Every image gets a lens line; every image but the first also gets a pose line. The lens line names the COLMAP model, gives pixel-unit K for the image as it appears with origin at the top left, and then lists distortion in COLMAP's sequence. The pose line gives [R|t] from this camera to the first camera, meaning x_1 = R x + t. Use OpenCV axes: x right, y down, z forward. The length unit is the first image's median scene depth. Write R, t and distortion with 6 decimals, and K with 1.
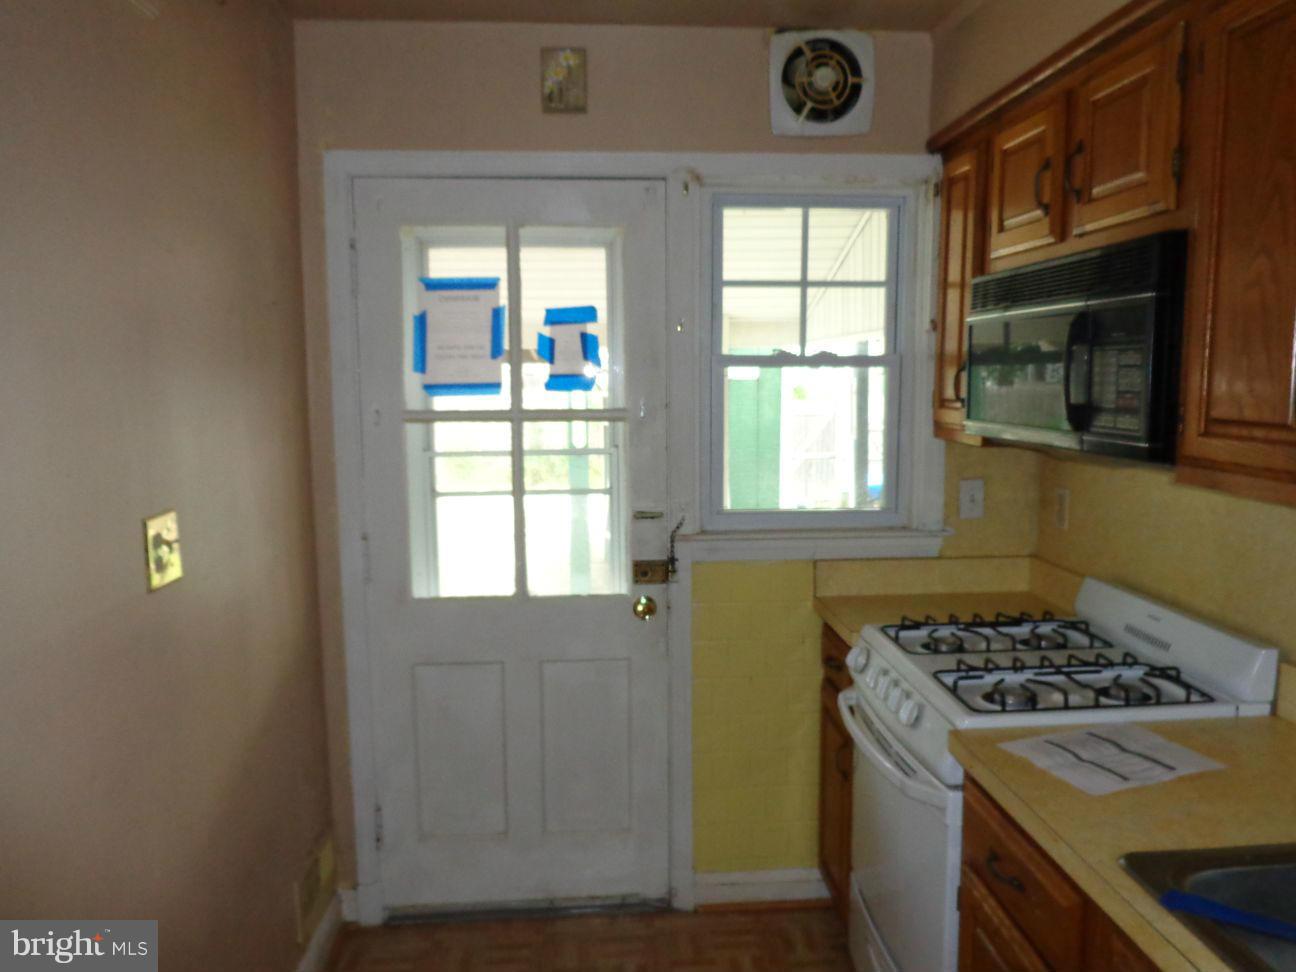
lens RADIAL K [[948.7, 0, 647.5], [0, 948.7, 482.4], [0, 0, 1]] dist [-0.017653, -0.003835]
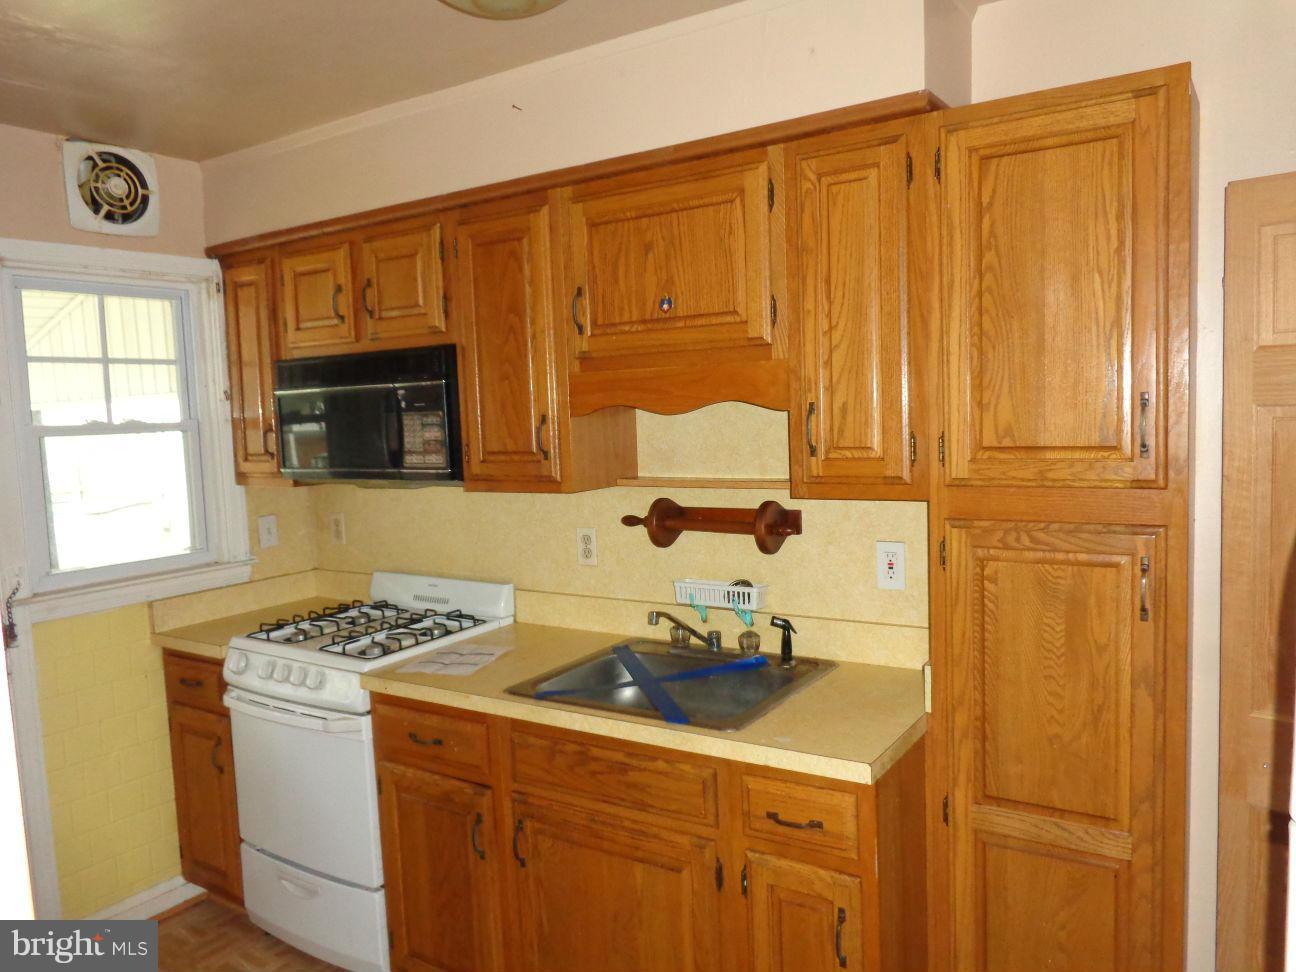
lens RADIAL K [[948.7, 0, 647.5], [0, 948.7, 482.4], [0, 0, 1]] dist [-0.017653, -0.003835]
pose [[0.608822, -0.083460, 0.788904, -0.360062], [0.127206, 0.991853, 0.006762, 0.008637], [-0.783042, 0.096236, 0.614479, -0.188603]]
